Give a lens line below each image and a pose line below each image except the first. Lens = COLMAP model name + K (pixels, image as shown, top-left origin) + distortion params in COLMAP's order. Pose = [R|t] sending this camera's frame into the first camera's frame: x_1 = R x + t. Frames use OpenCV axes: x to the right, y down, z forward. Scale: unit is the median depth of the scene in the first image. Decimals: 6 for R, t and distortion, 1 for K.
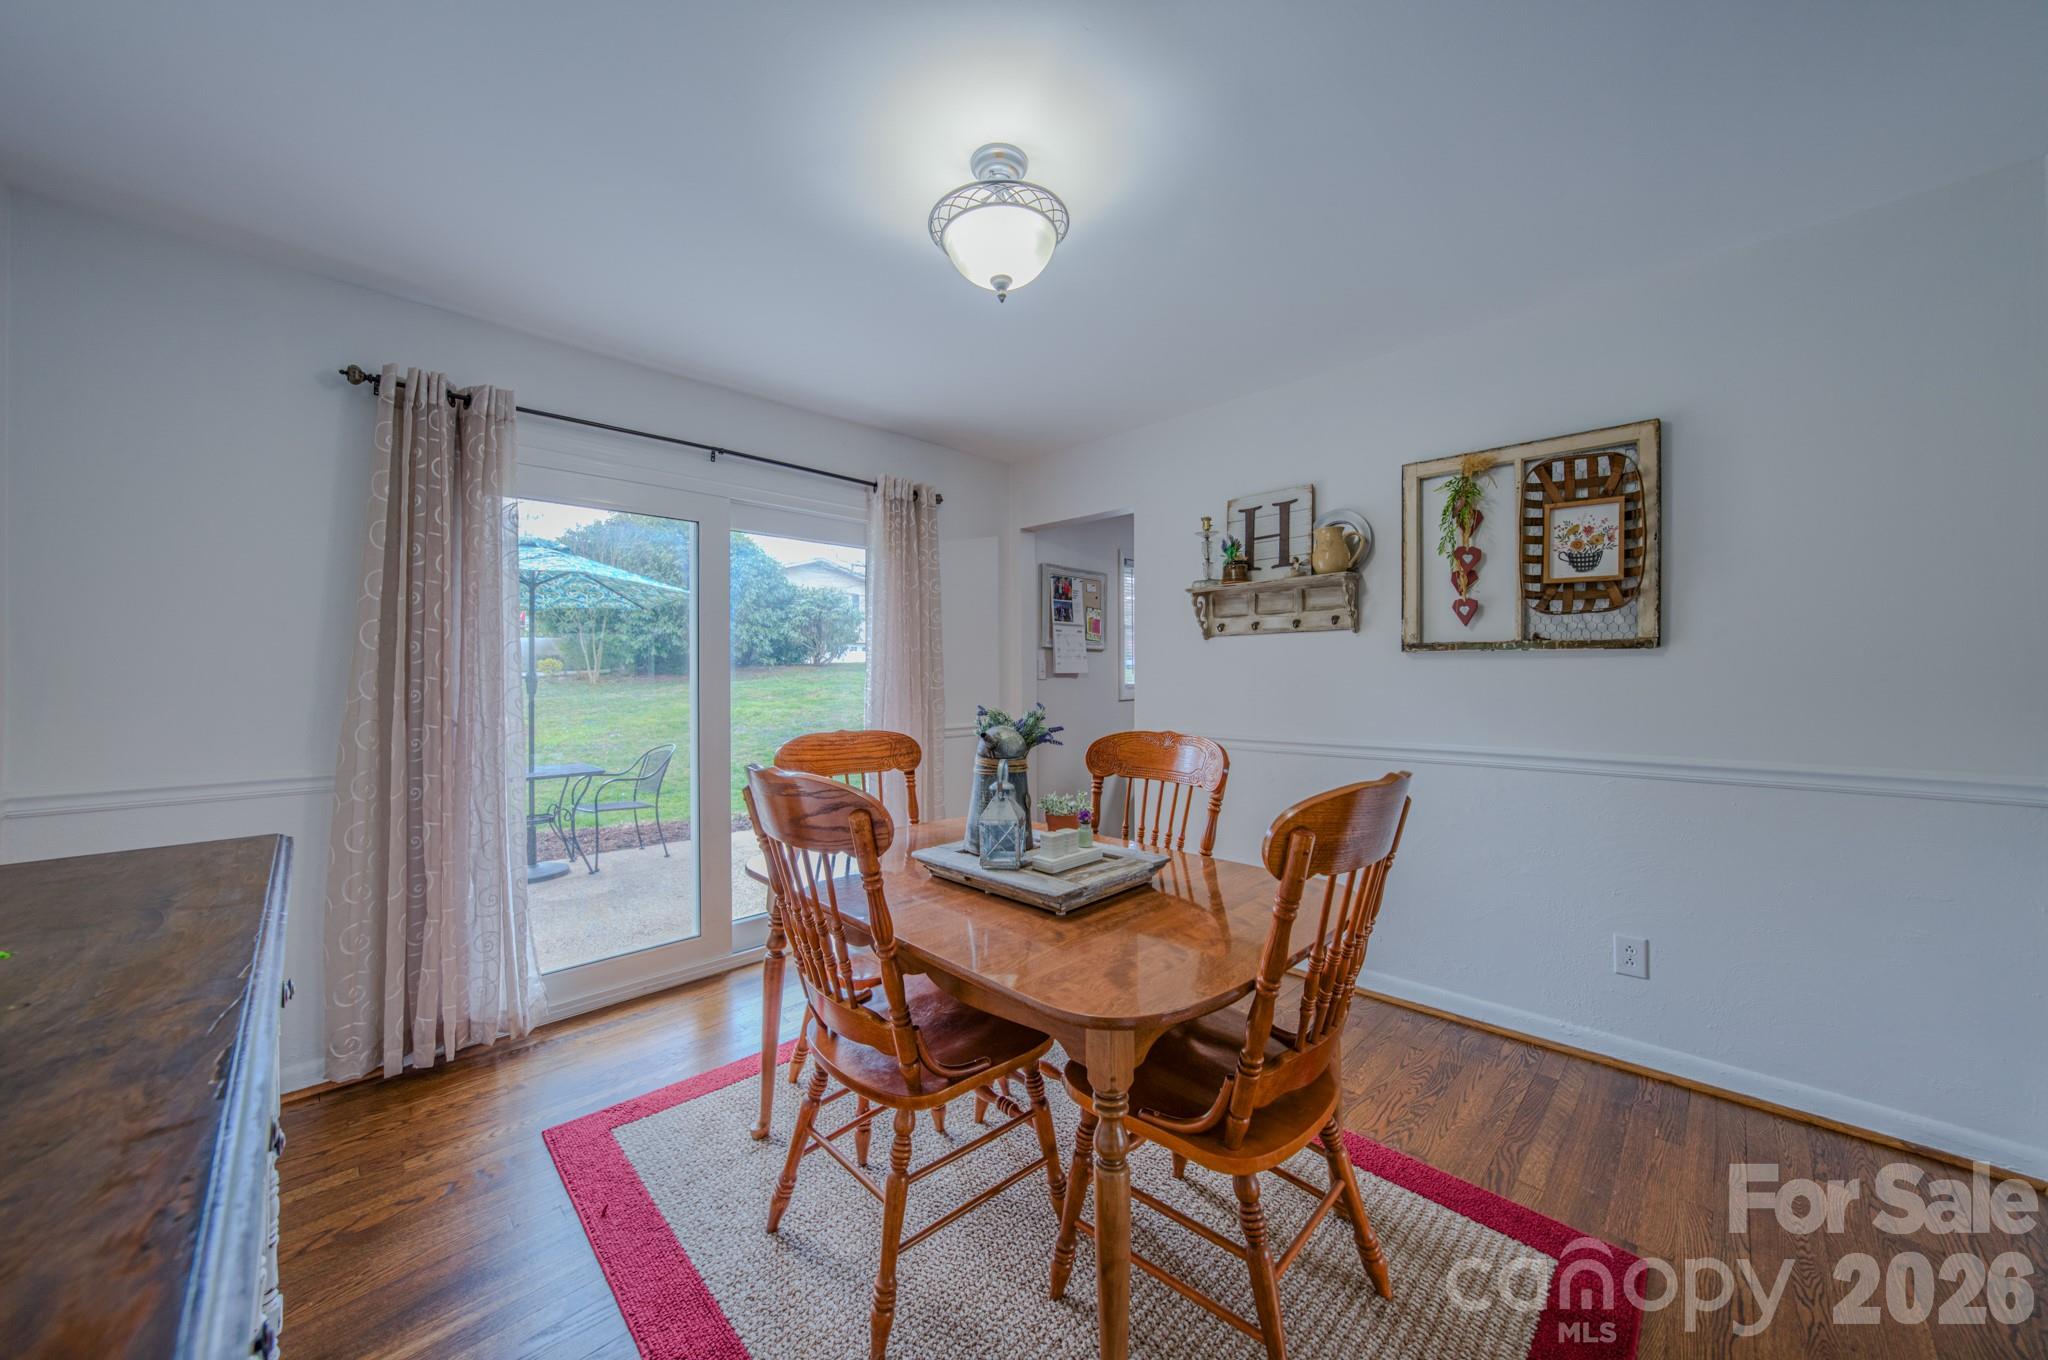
lens RADIAL K [[712.2, 0, 1026.5], [0, 712.2, 671.3], [0, 0, 1]] dist [-0.011127, 0.000502]
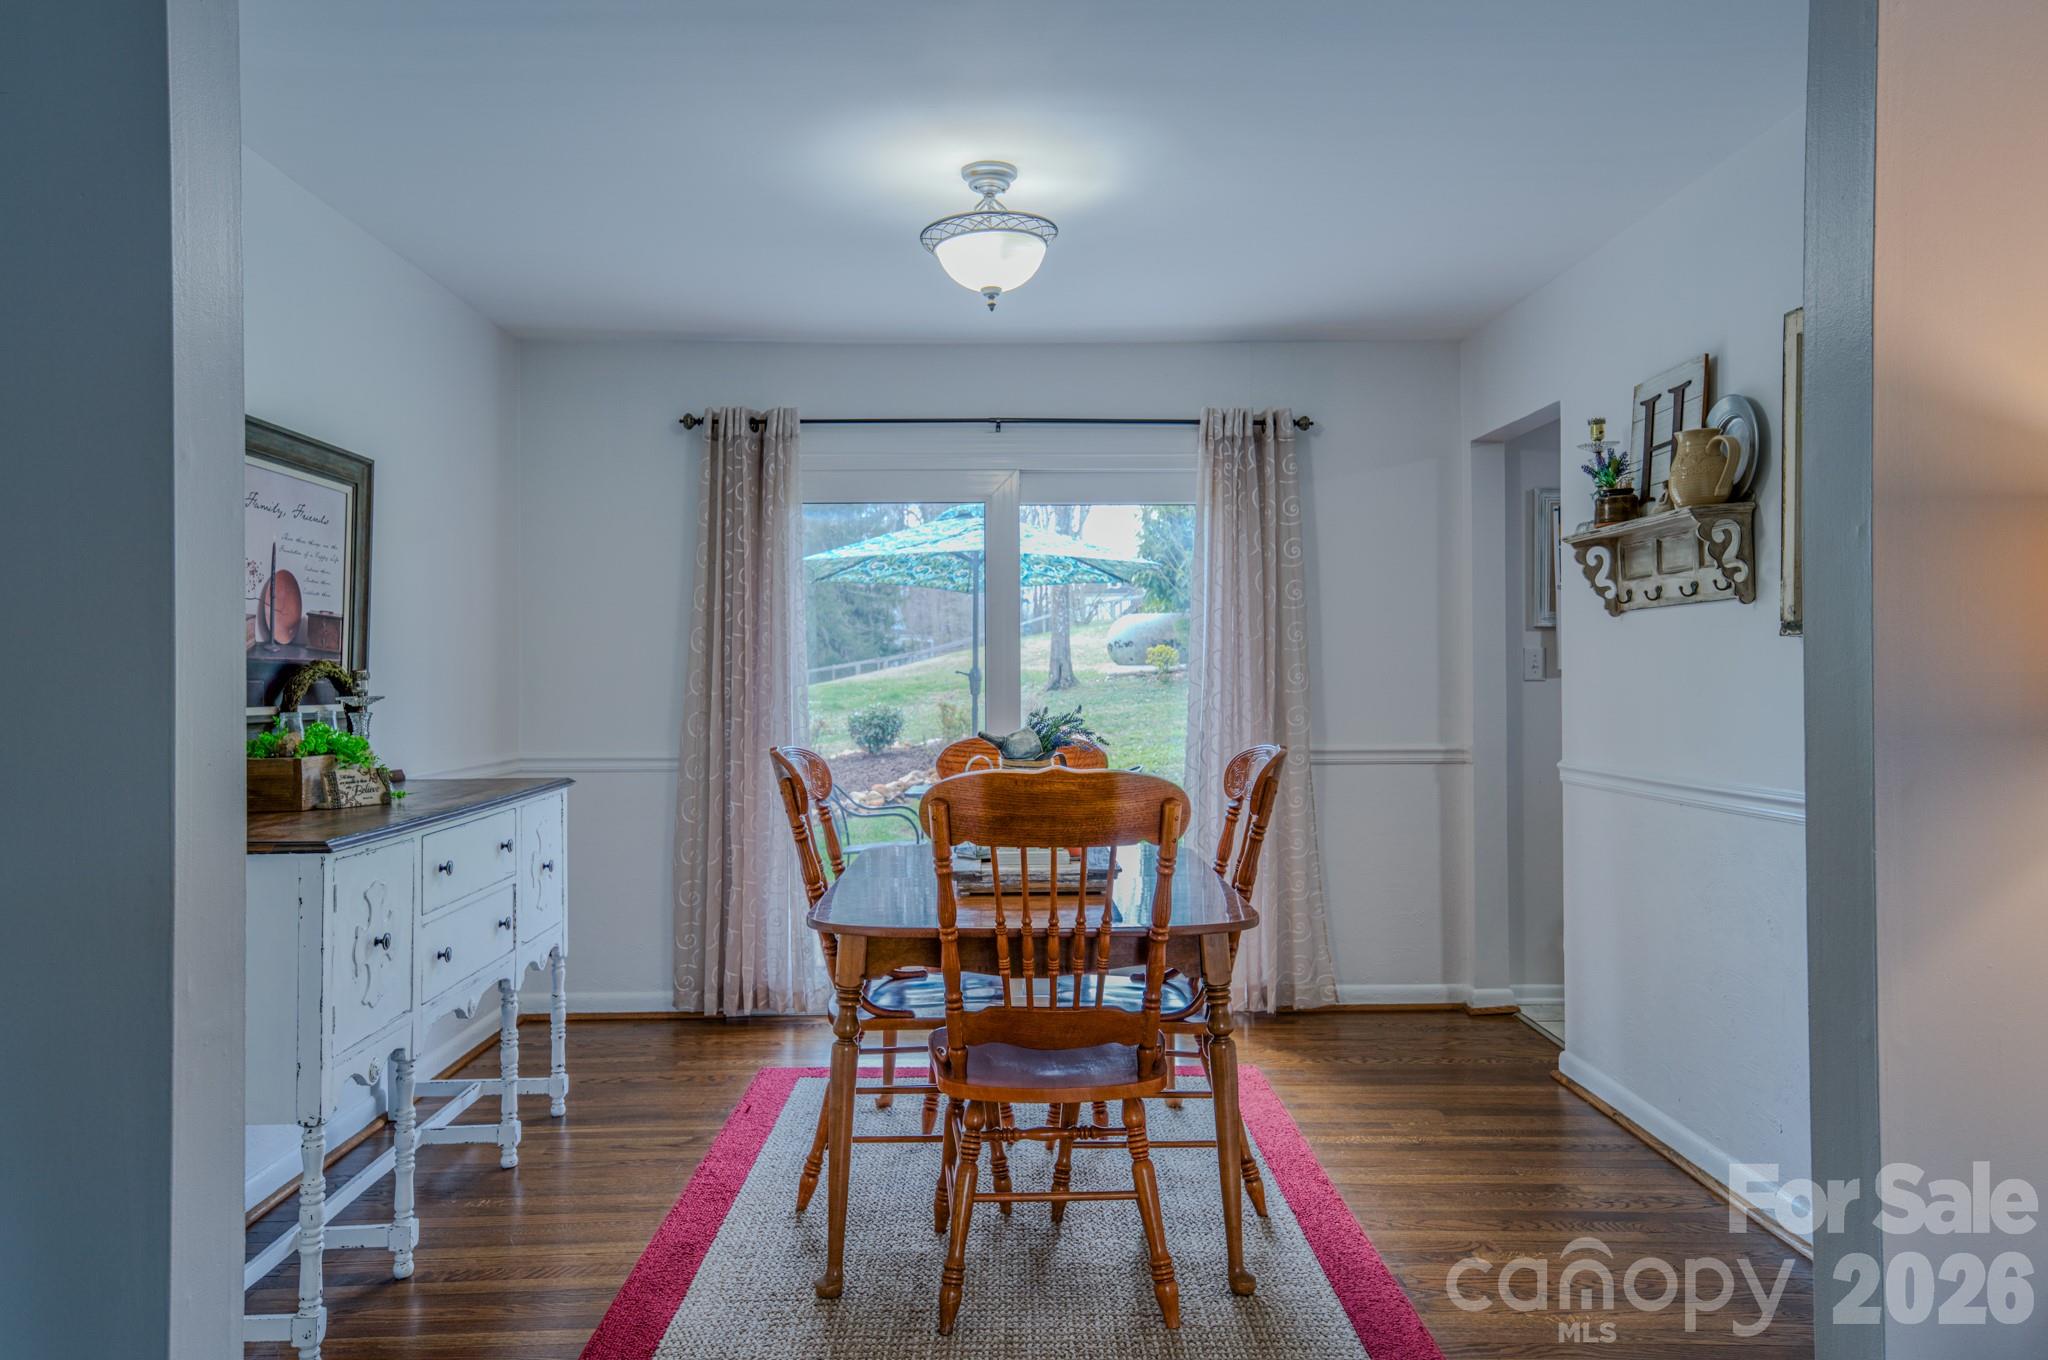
lens RADIAL K [[1335.6, 0, 1020.0], [0, 1335.6, 680.5], [0, 0, 1]] dist [0.035018, -0.000412]
pose [[0.743879, 0.004006, -0.668303, 0.889752], [0.005432, 0.999913, 0.012039, -0.007755], [0.668292, -0.012586, 0.743792, -0.283532]]
